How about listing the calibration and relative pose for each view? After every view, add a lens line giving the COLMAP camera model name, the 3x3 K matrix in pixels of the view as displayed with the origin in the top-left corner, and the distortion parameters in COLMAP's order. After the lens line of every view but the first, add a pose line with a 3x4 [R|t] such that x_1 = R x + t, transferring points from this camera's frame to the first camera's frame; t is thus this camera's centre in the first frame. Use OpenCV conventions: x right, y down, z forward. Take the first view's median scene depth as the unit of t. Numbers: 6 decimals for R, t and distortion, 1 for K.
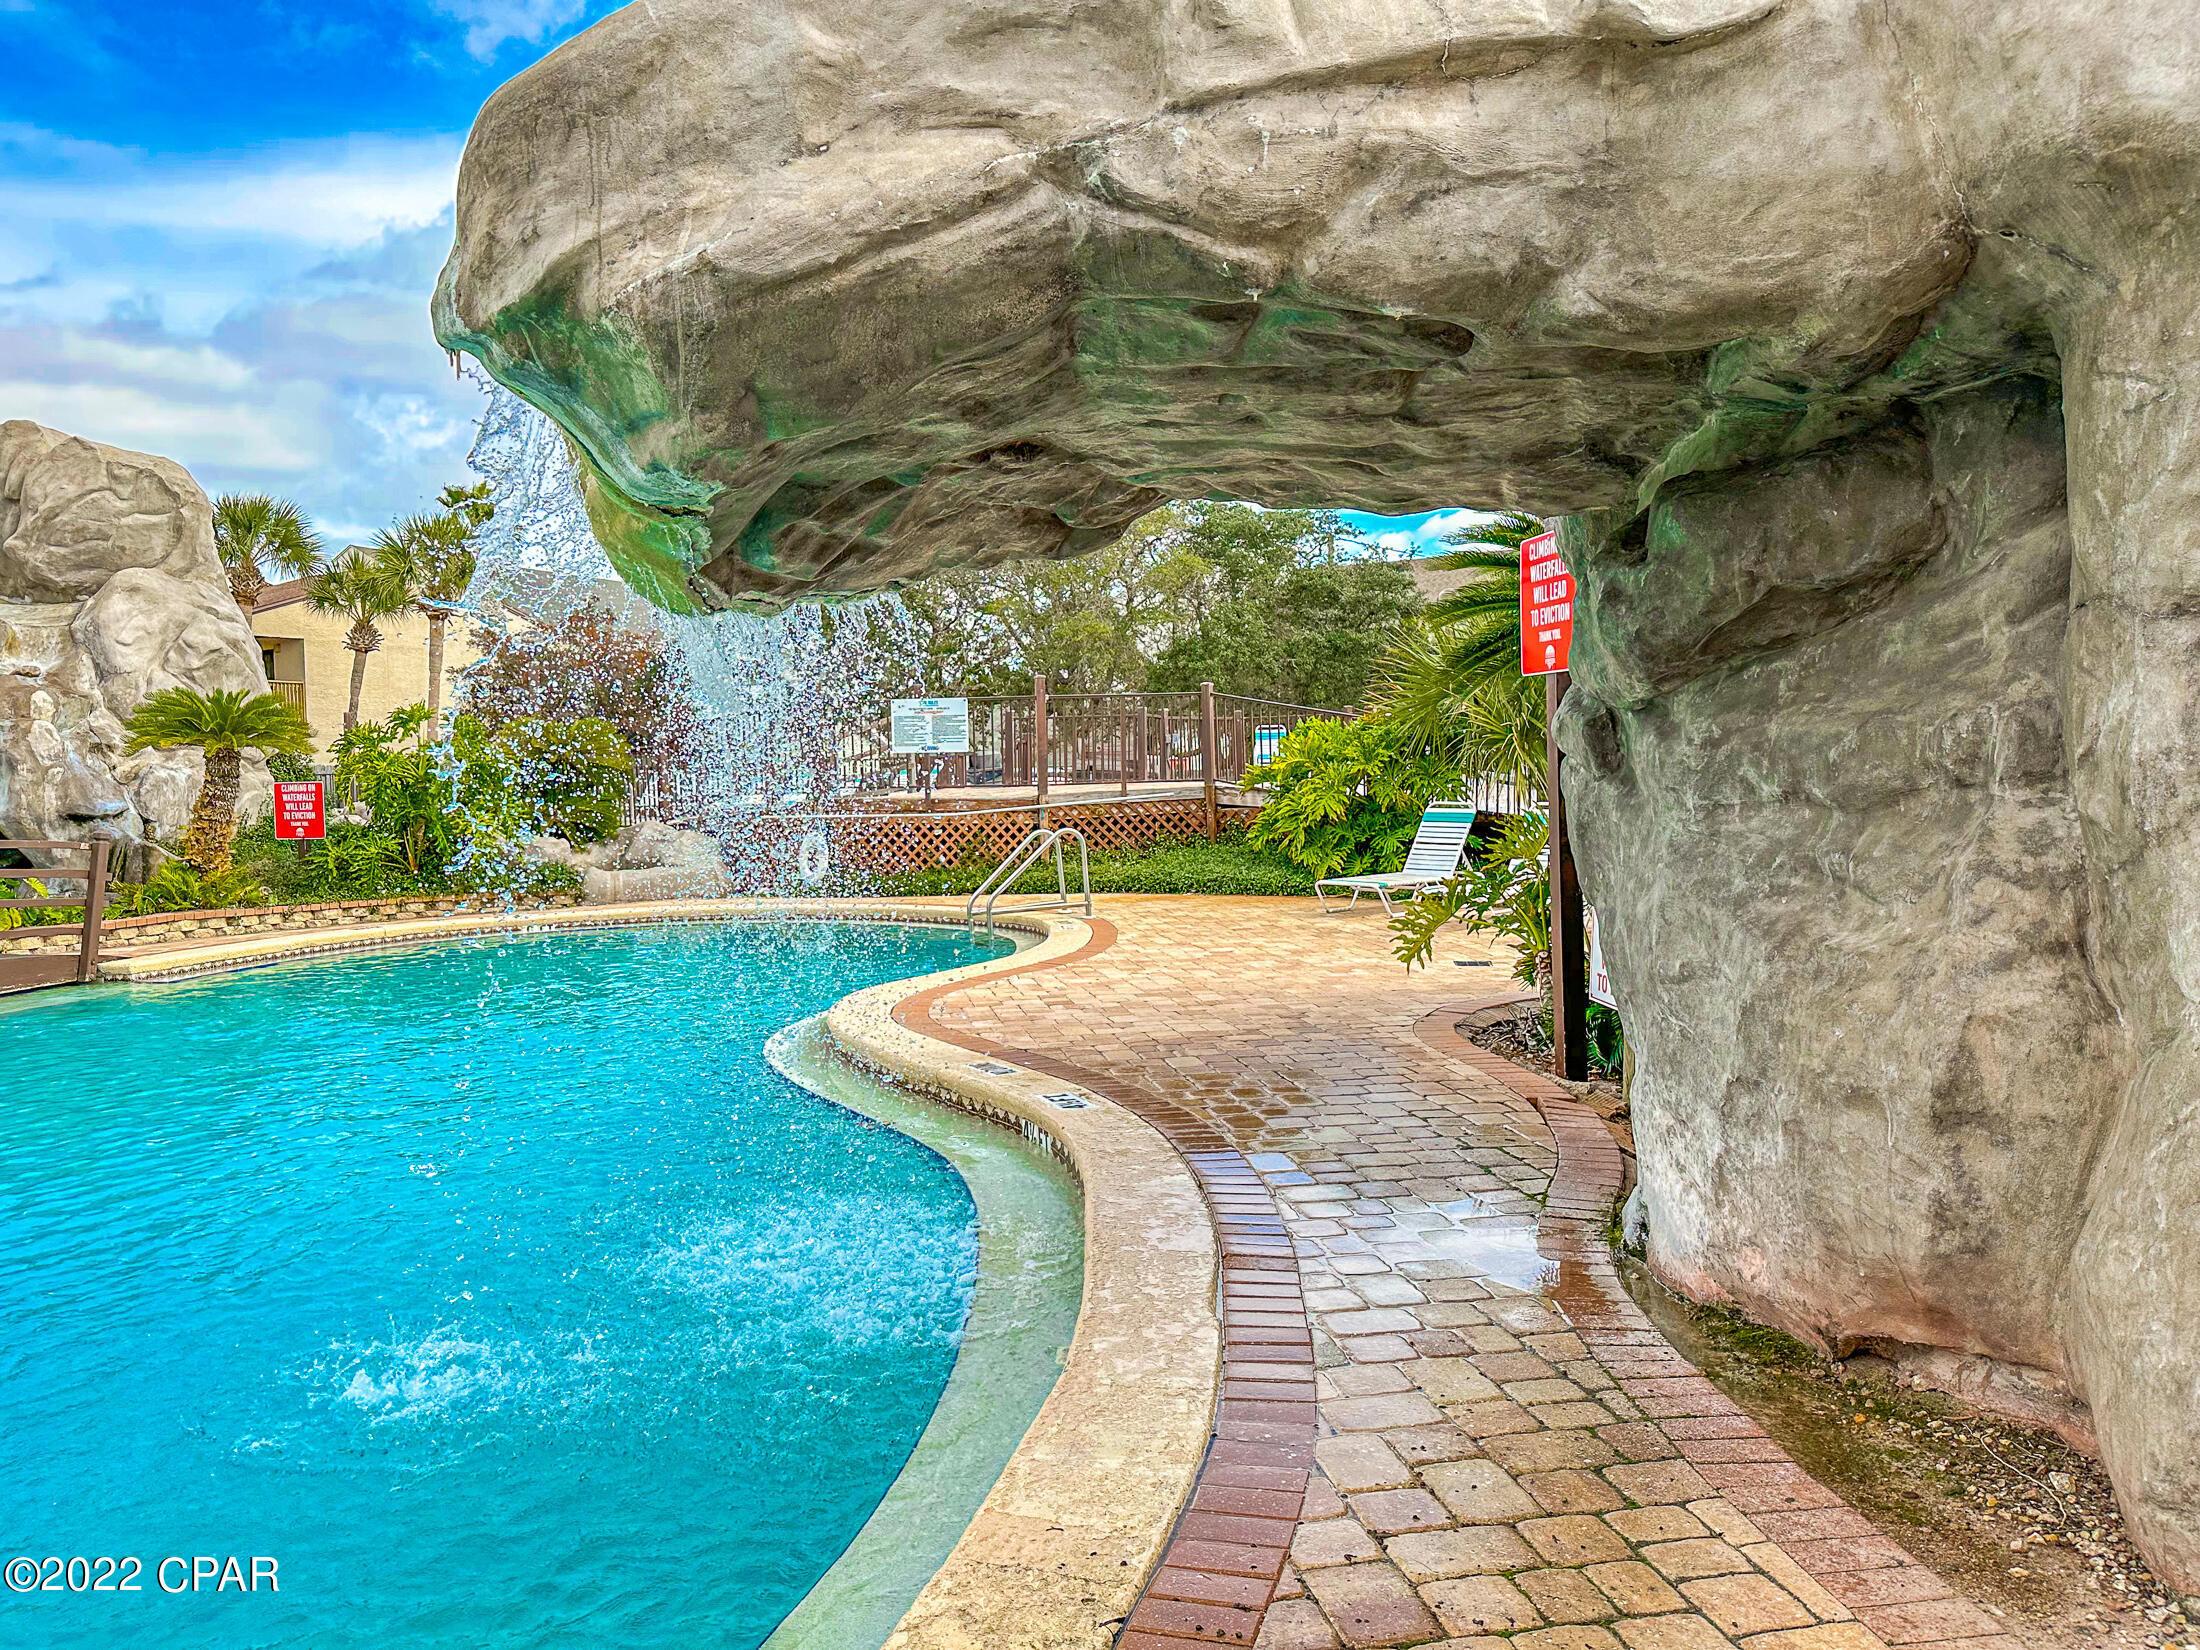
lens RADIAL K [[1541.0, 0, 1106.0], [0, 1541.0, 818.0], [0, 0, 1]] dist [0.059867, -0.072392]
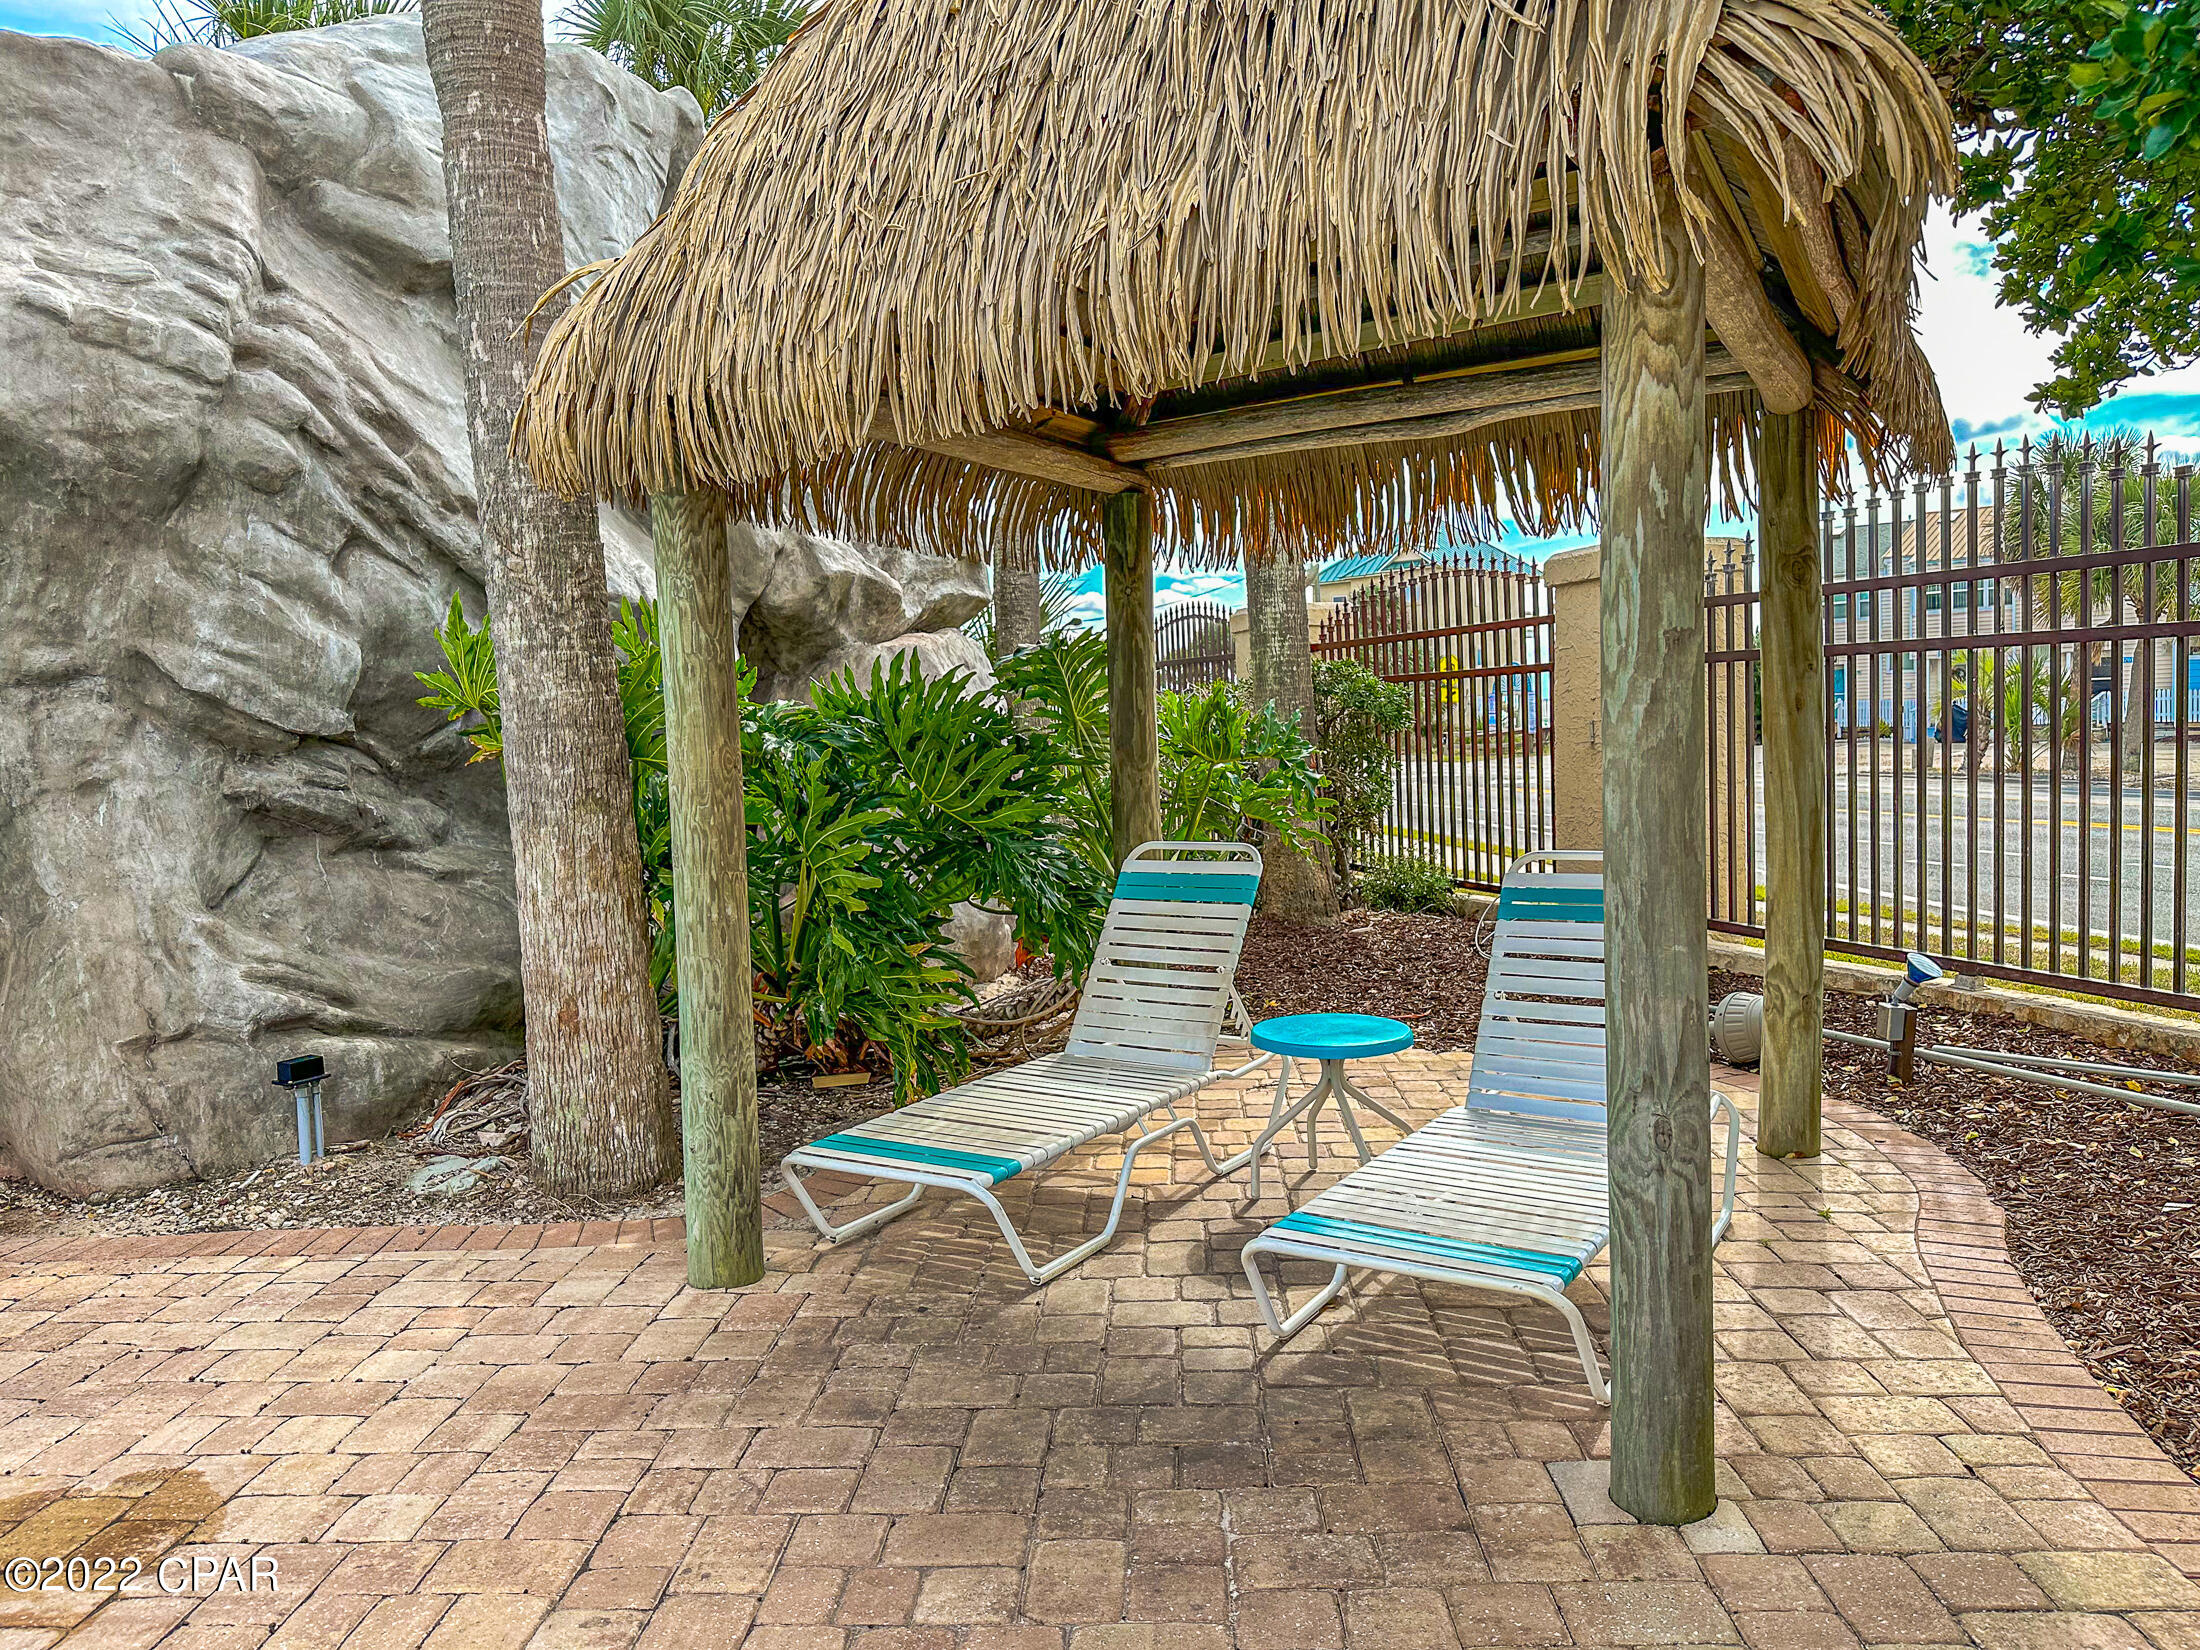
lens RADIAL K [[1503.6, 0, 1100.0], [0, 1503.6, 825.0], [0, 0, 1]] dist [0.030149, -0.053148]
pose [[0.221942, -0.056125, 0.973443, -0.631642], [0.059879, 0.997242, 0.043845, 0.024073], [-0.973220, 0.048558, 0.224691, -0.508780]]
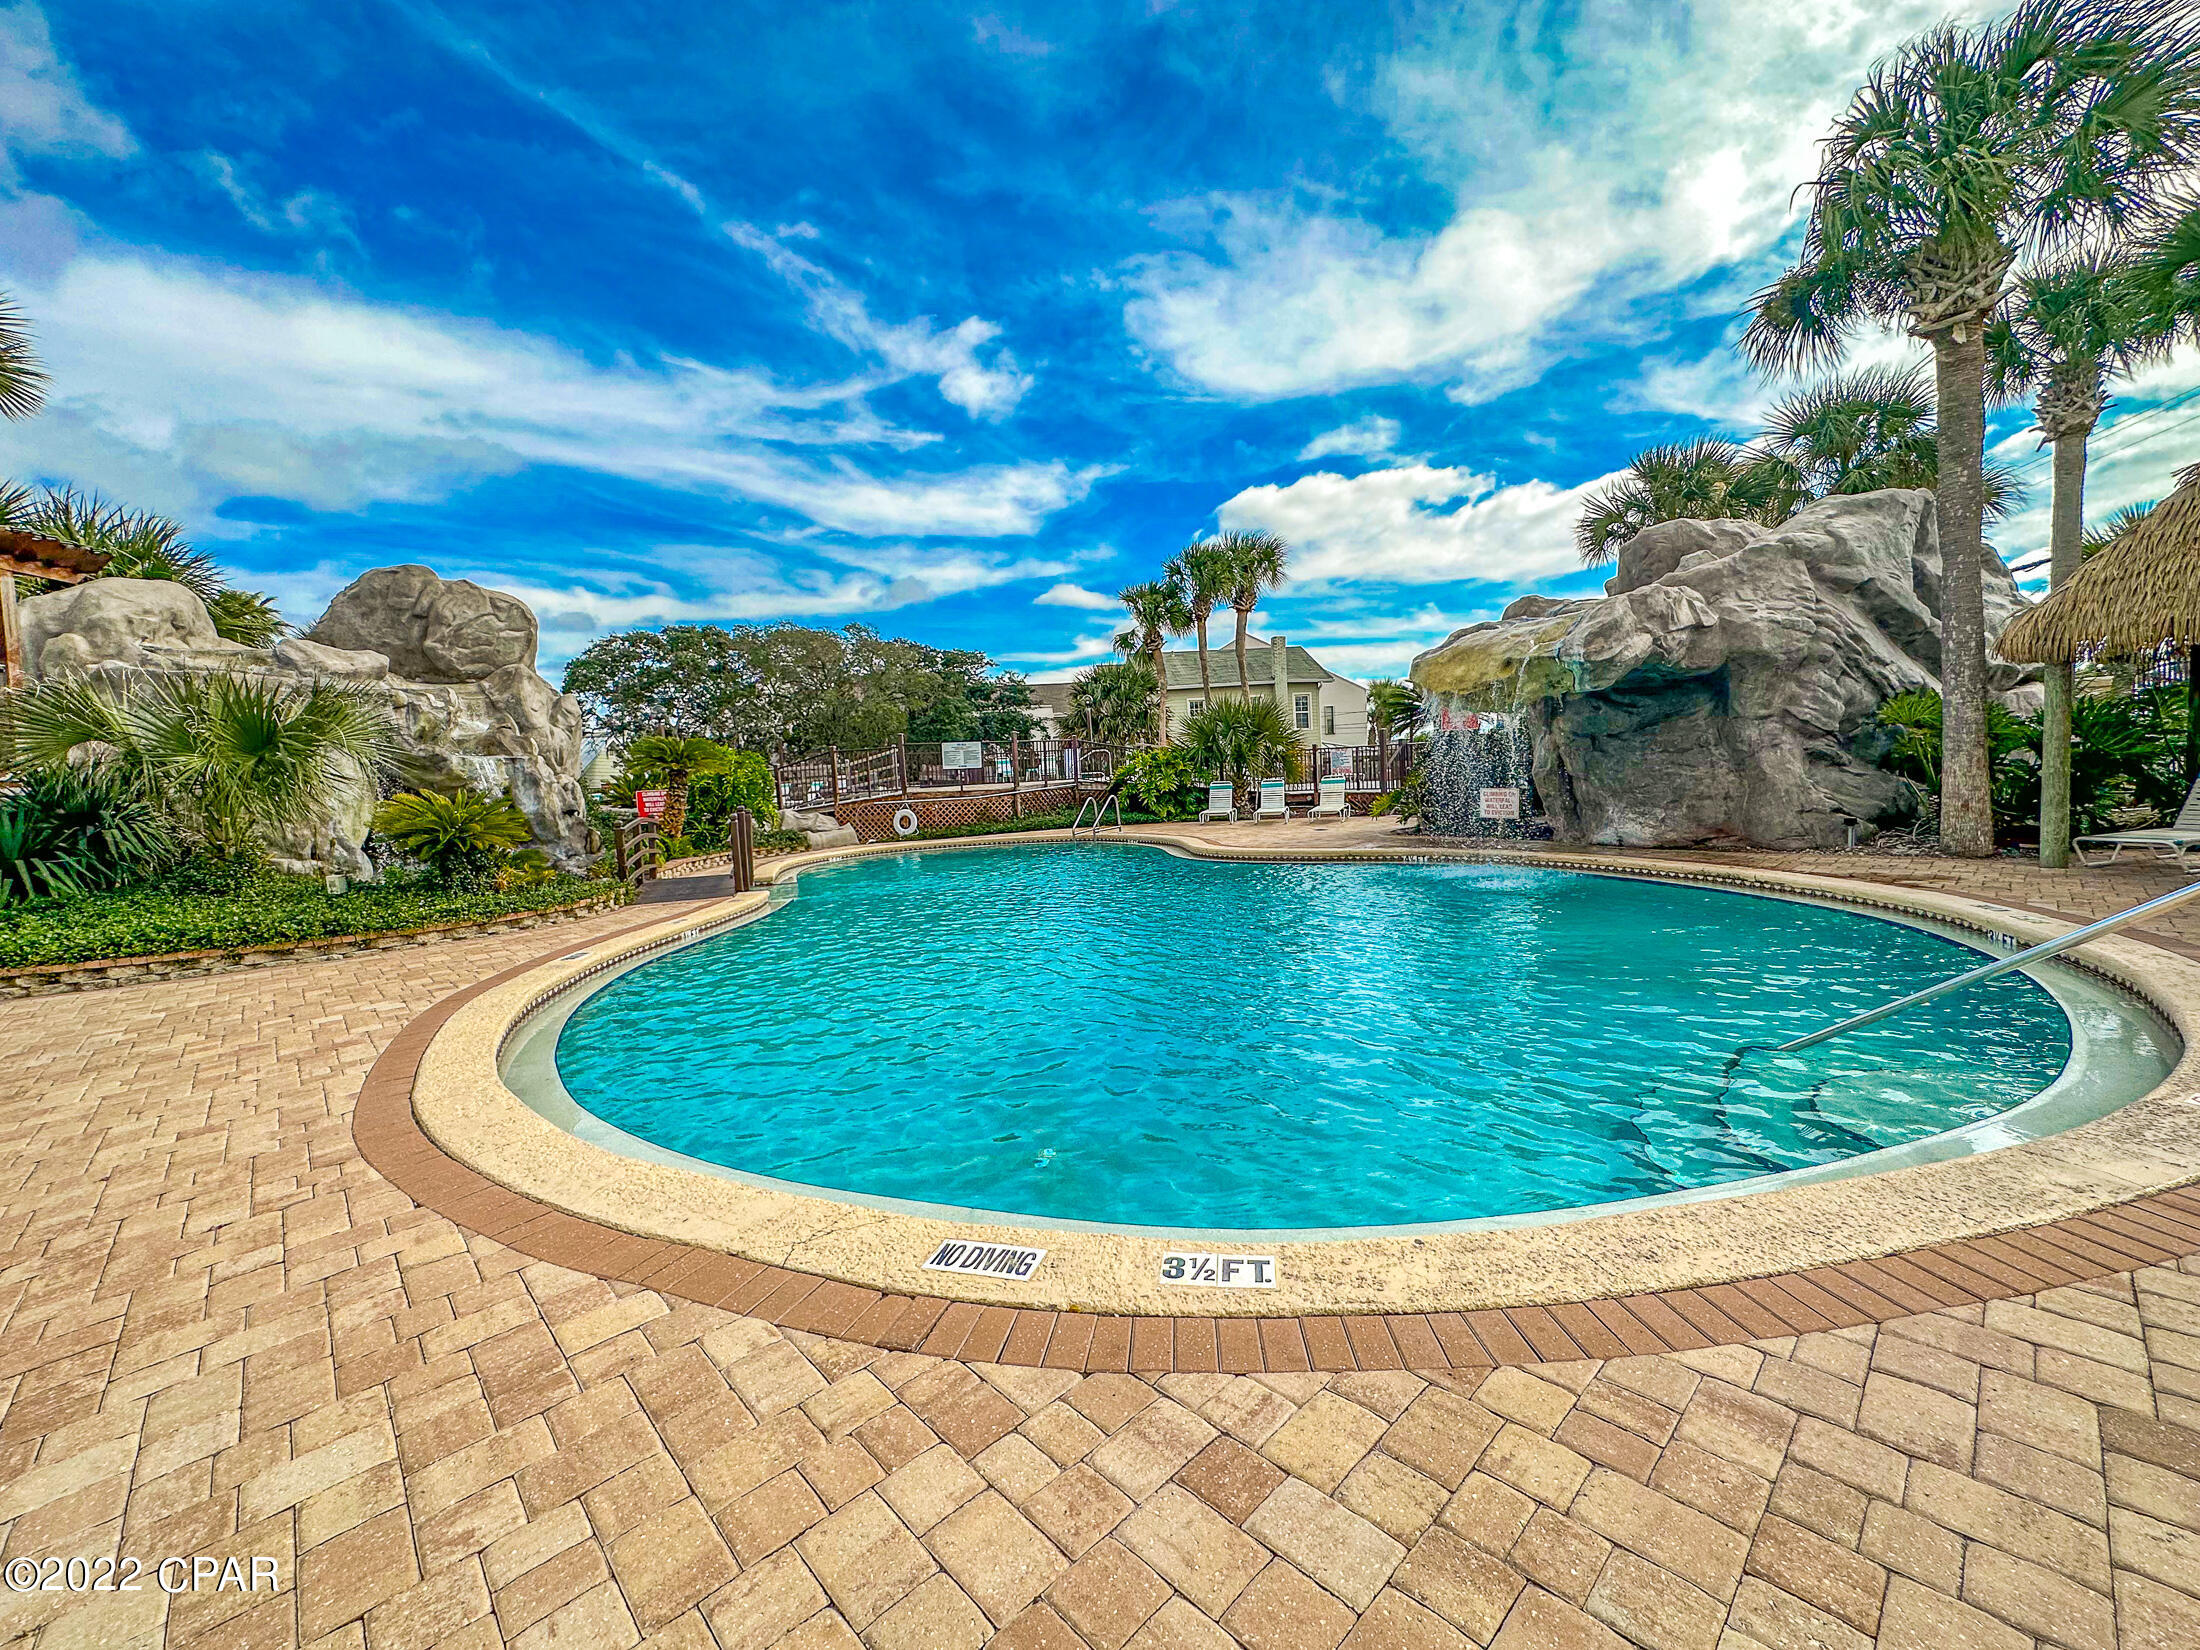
lens RADIAL K [[891.9, 0, 1104.9], [0, 891.9, 818.9], [0, 0, 1]] dist [0.000145, 0.000146]
pose [[0.840595, -0.046846, 0.539634, -3.370890], [0.047165, 0.998799, 0.013237, 0.104832], [-0.539606, 0.014325, 0.841796, -0.659018]]
